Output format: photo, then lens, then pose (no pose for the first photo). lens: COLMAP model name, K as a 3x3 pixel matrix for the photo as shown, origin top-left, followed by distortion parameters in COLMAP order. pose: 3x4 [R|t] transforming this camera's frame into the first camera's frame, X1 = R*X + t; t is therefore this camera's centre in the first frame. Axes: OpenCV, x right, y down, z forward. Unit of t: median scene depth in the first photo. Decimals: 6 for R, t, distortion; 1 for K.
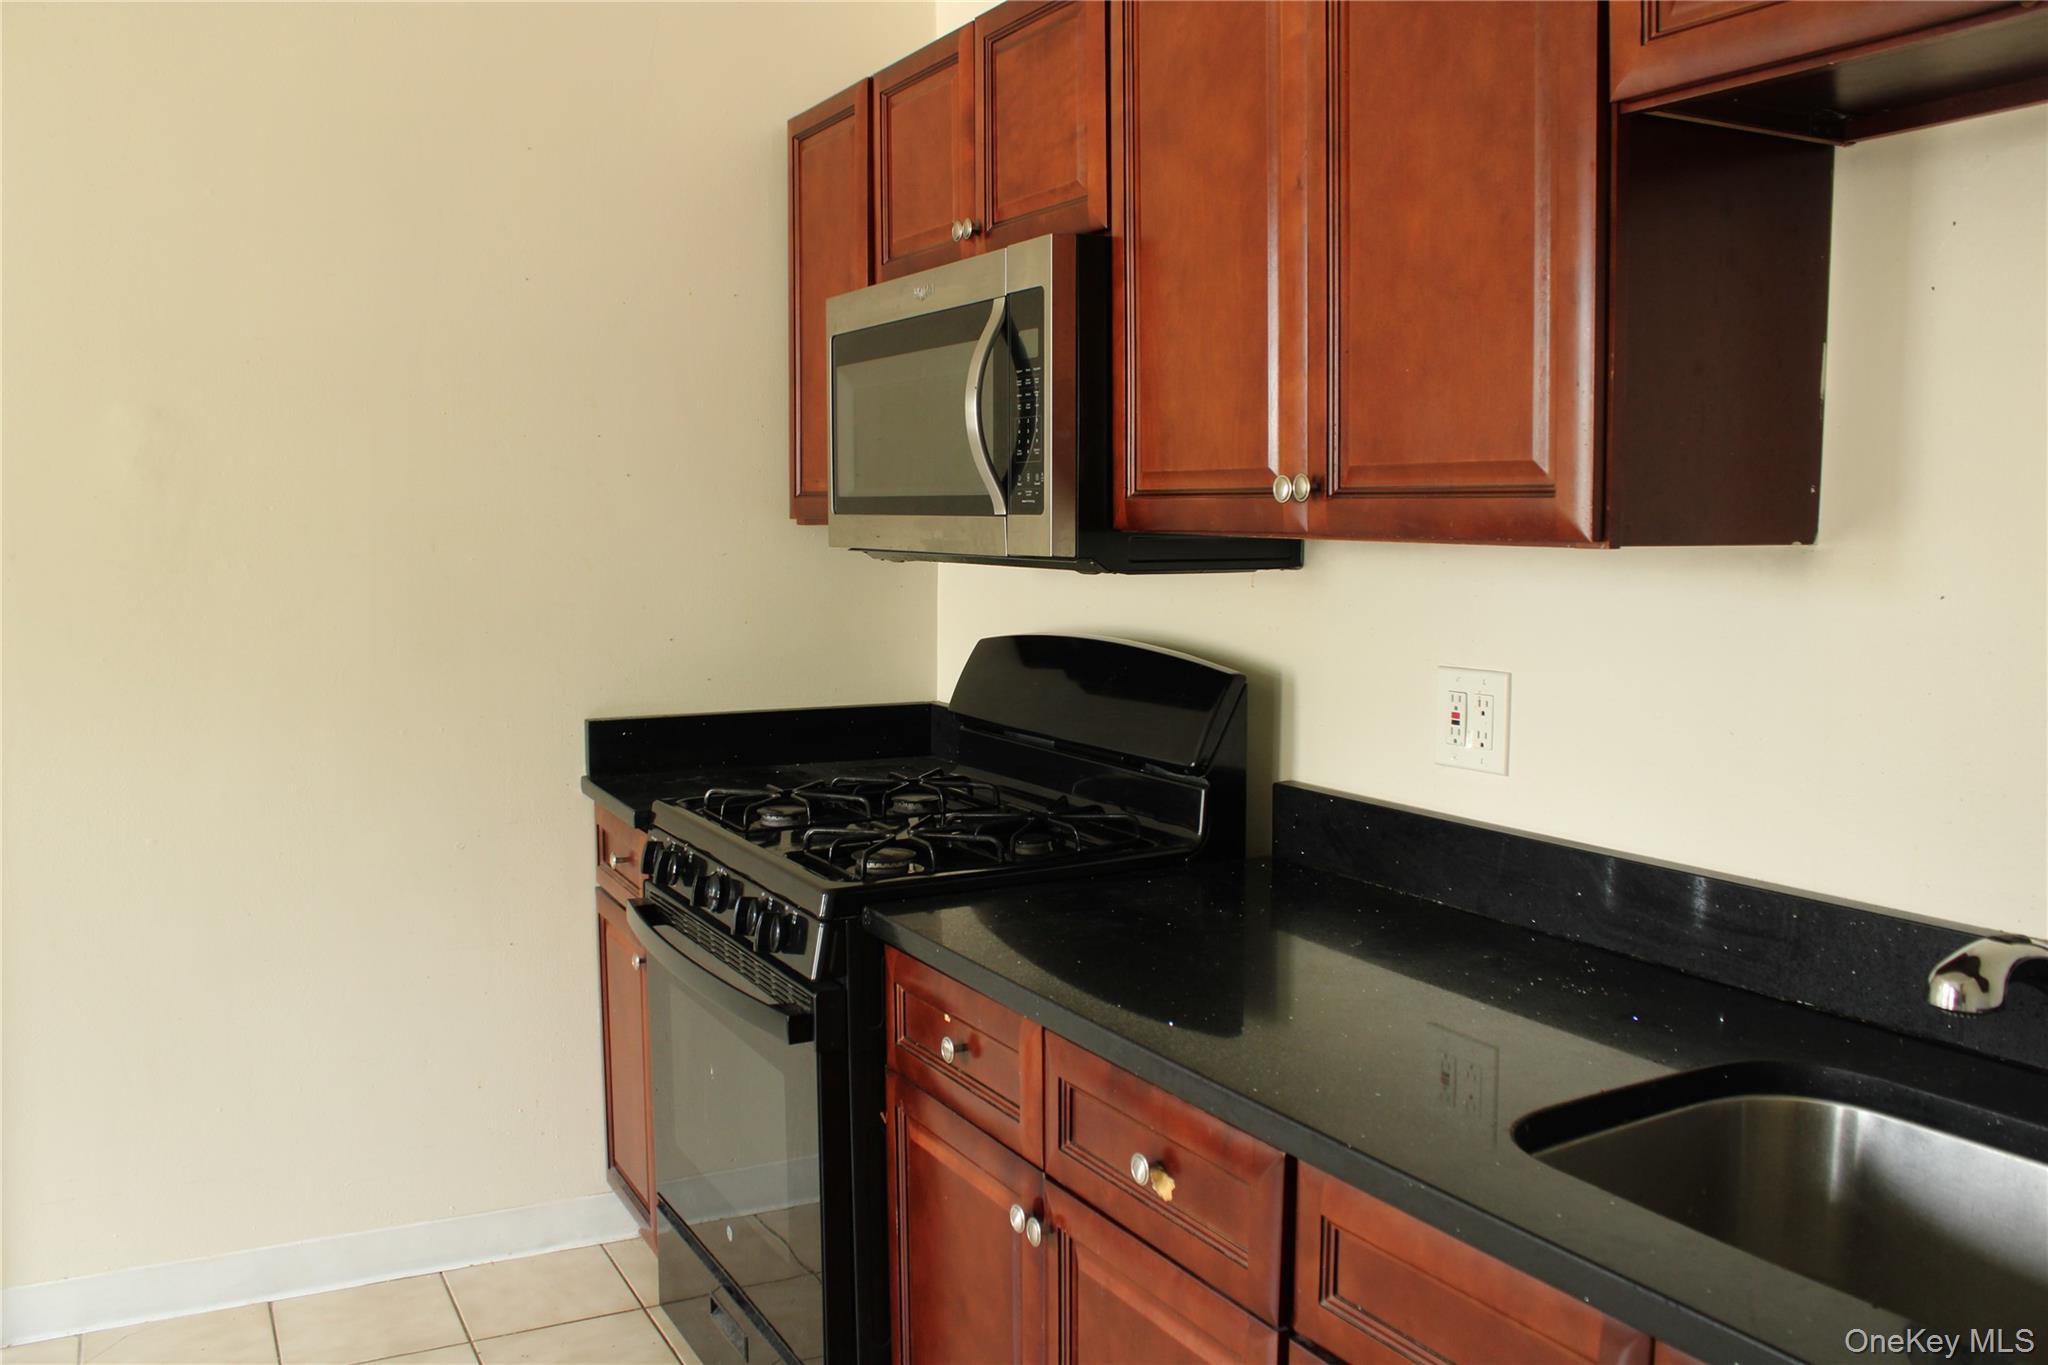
lens RADIAL K [[1700.2, 0, 999.3], [0, 1700.2, 686.8], [0, 0, 1]] dist [-0.173389, 0.153889]
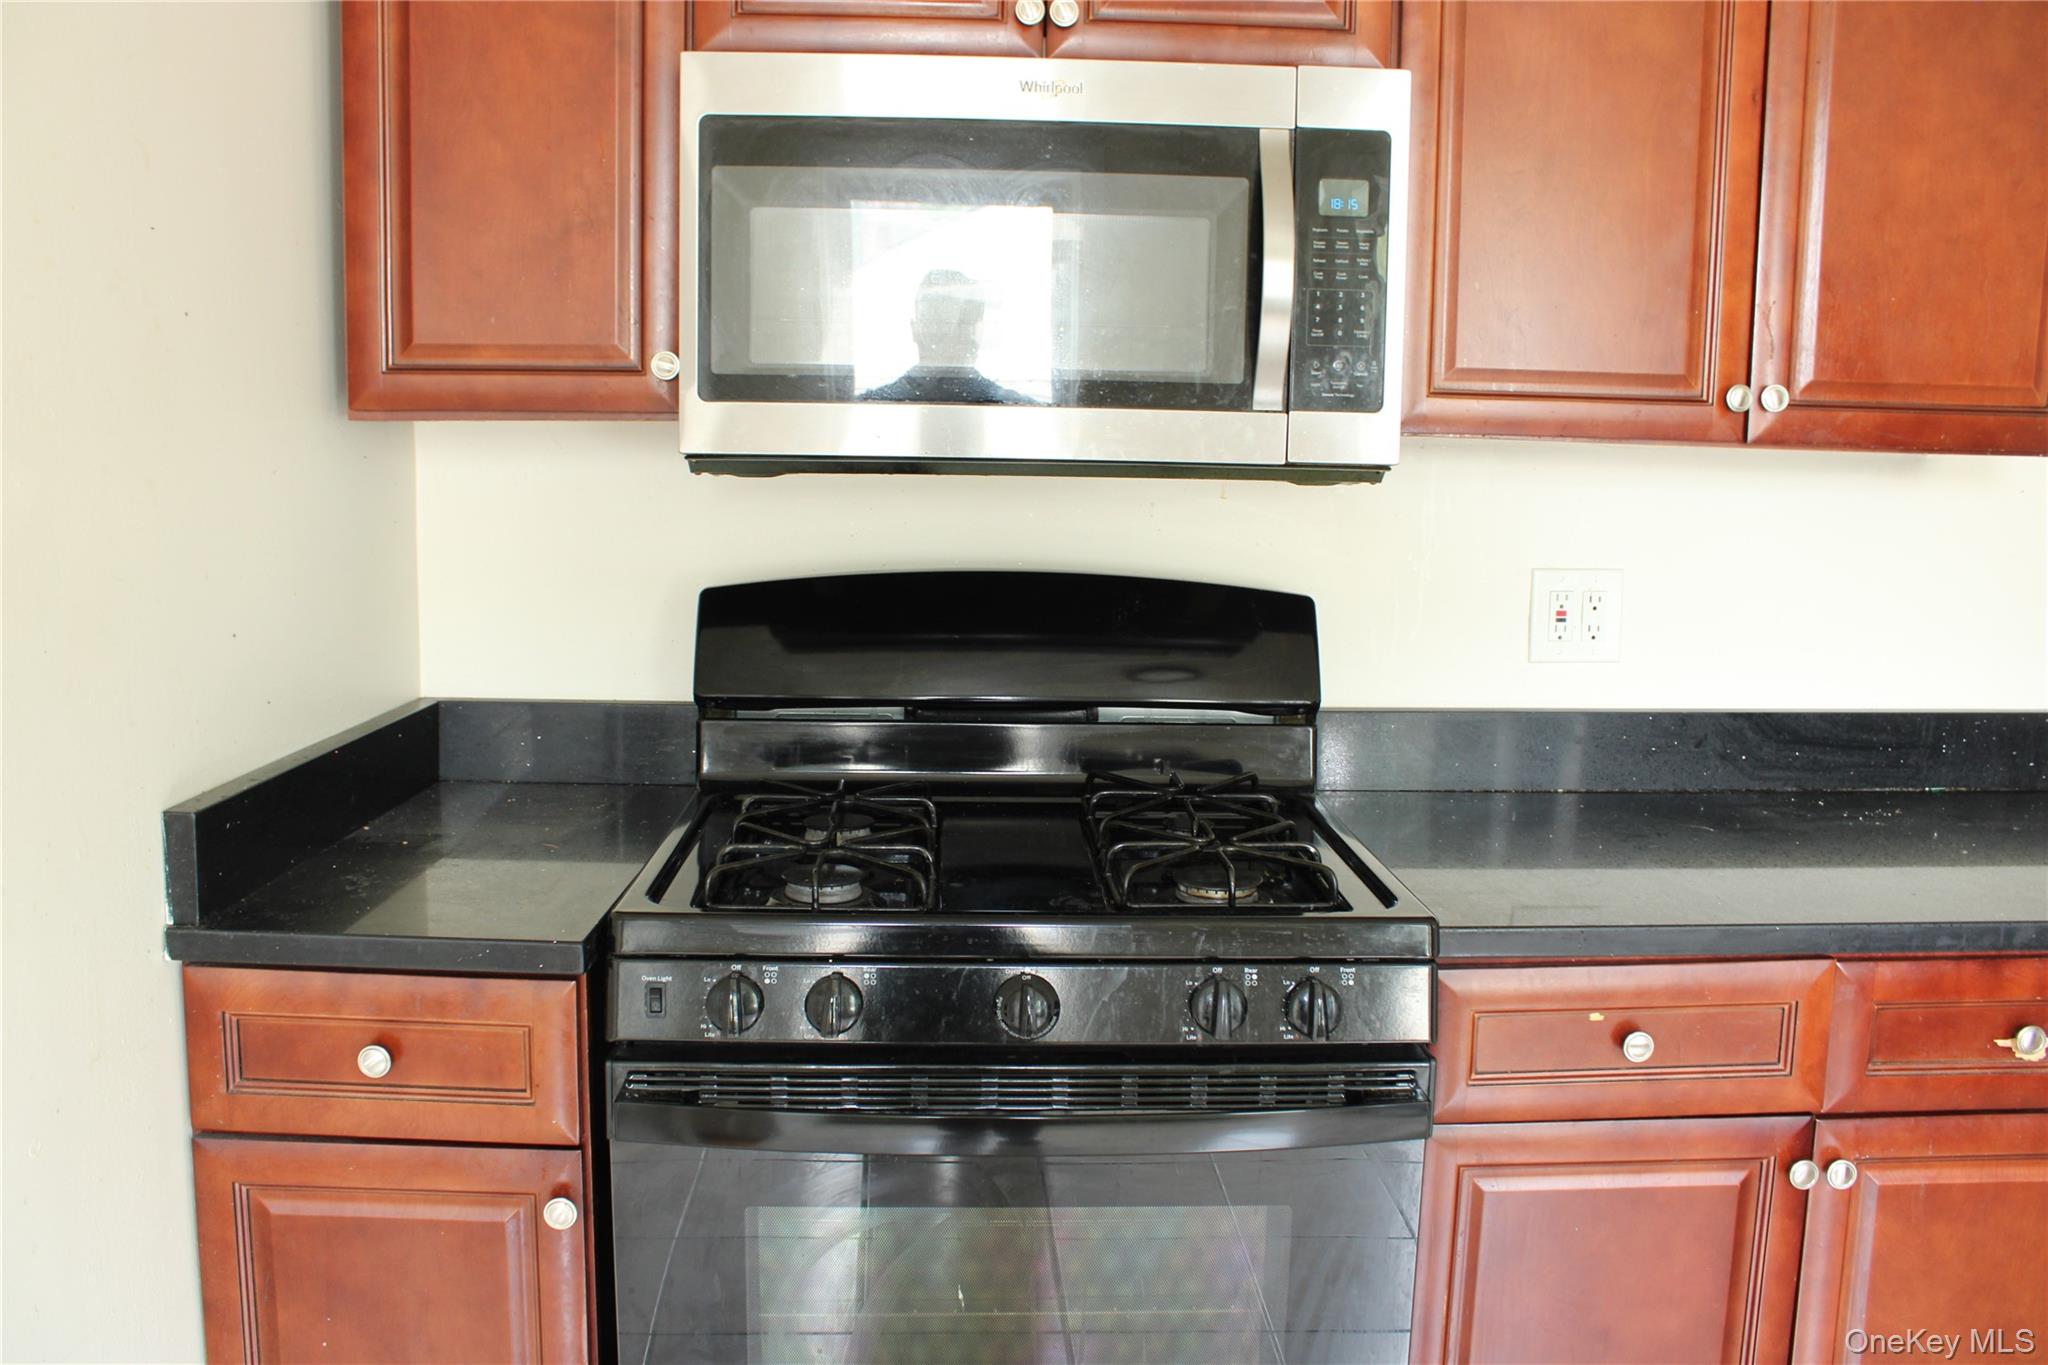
lens RADIAL K [[1700.2, 0, 999.3], [0, 1700.2, 686.8], [0, 0, 1]] dist [-0.173389, 0.153889]
pose [[0.441168, -0.118205, 0.889606, -0.794896], [0.076698, 0.992627, 0.093858, -0.060608], [-0.894141, 0.026824, 0.446981, 0.810536]]
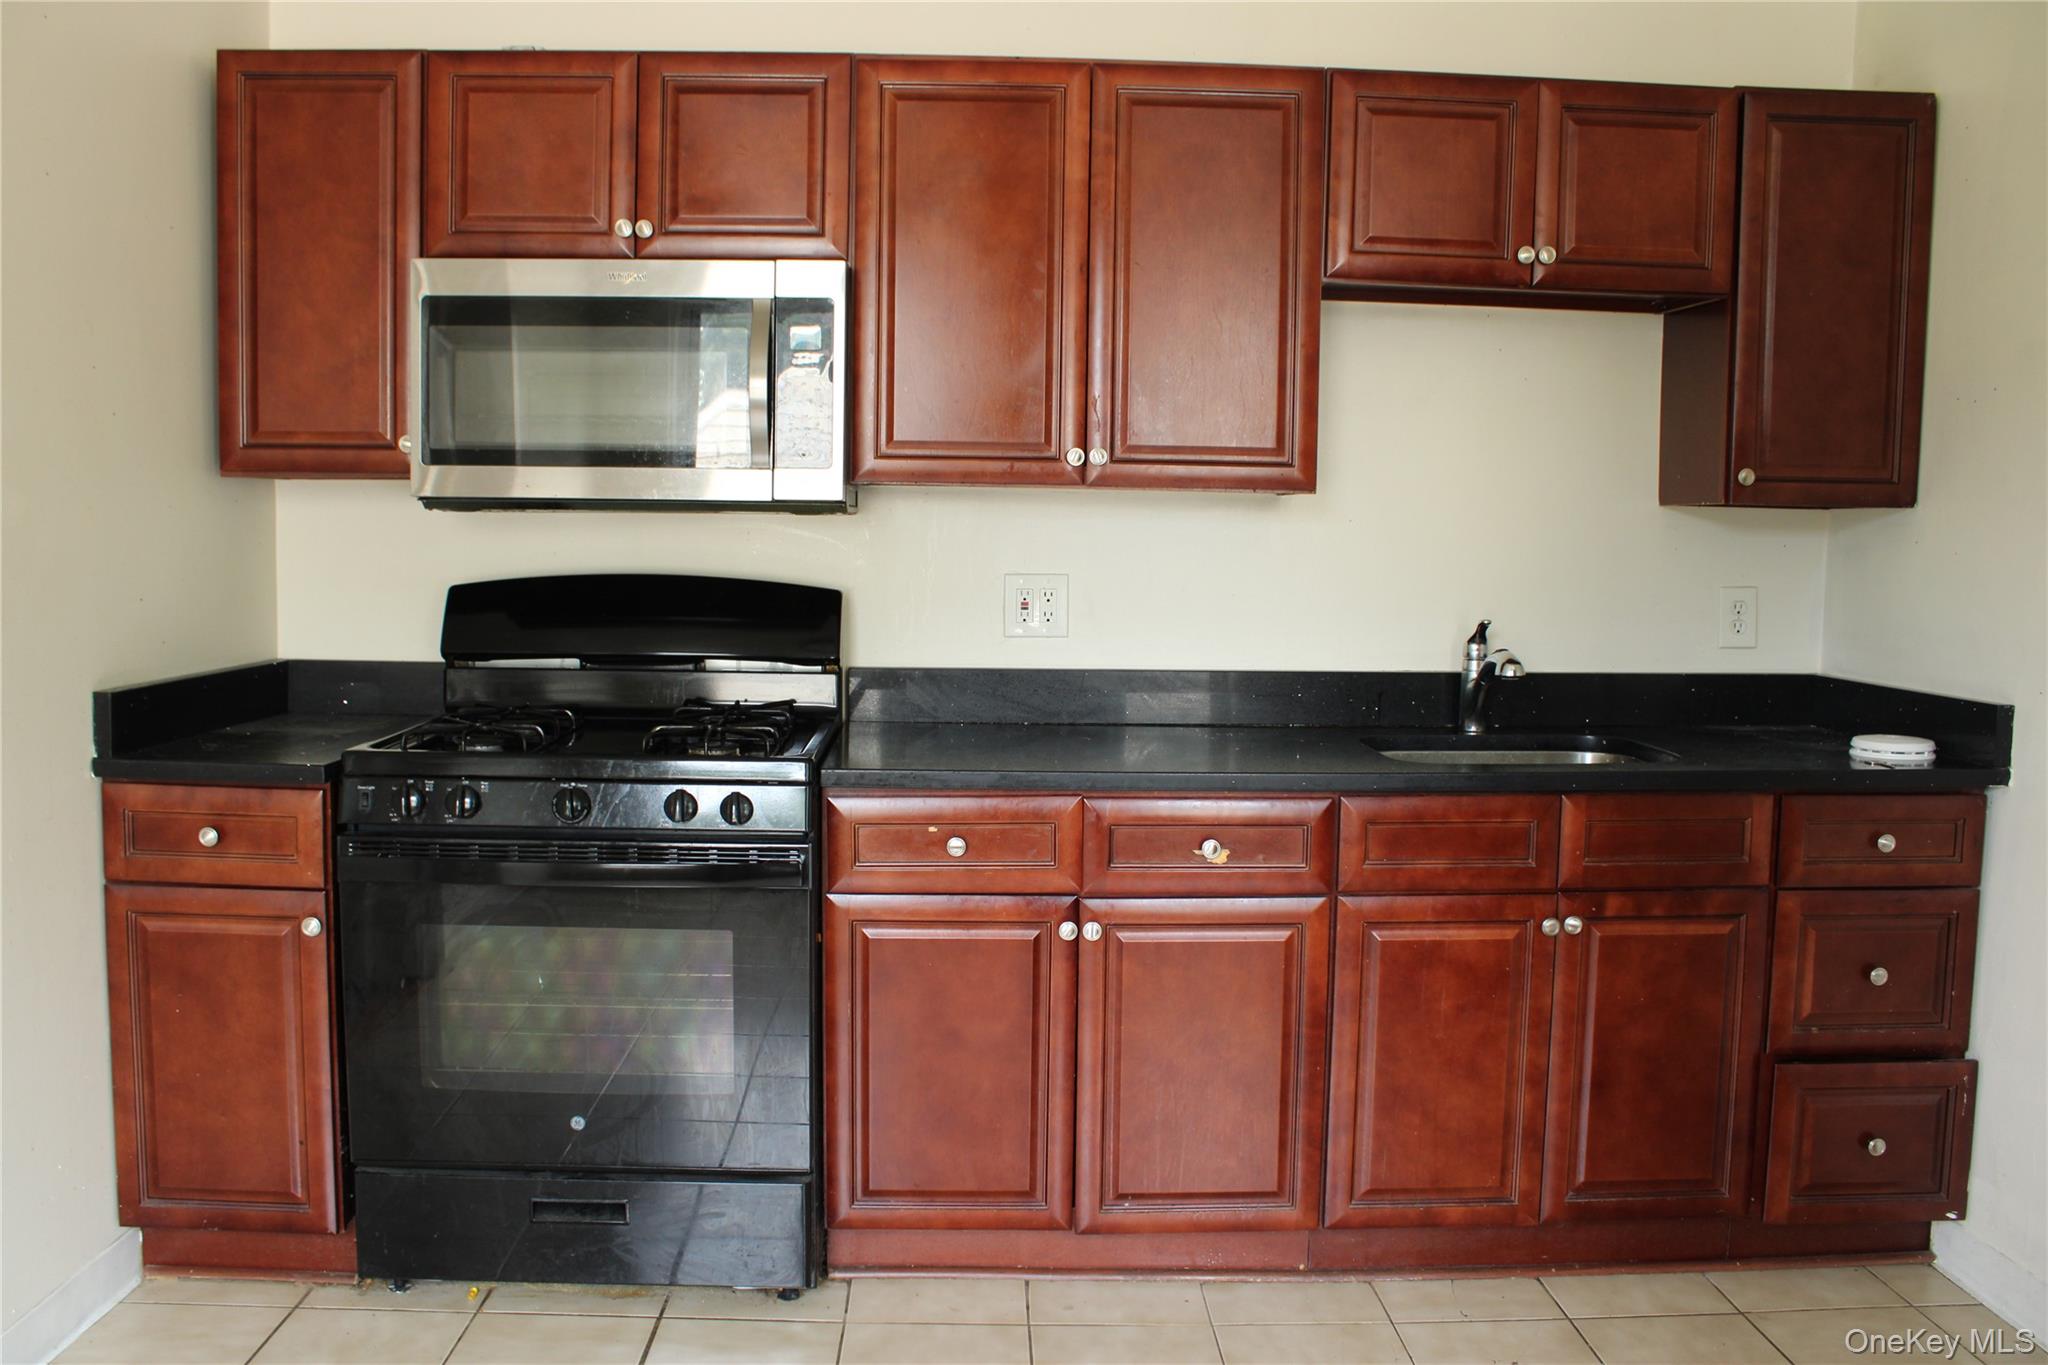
lens RADIAL K [[1700.2, 0, 999.3], [0, 1700.2, 686.8], [0, 0, 1]] dist [-0.173389, 0.153889]
pose [[0.445668, -0.075100, 0.892043, -1.123406], [0.075184, 0.996094, 0.046298, 0.018203], [-0.892036, 0.046433, 0.449574, 0.291713]]
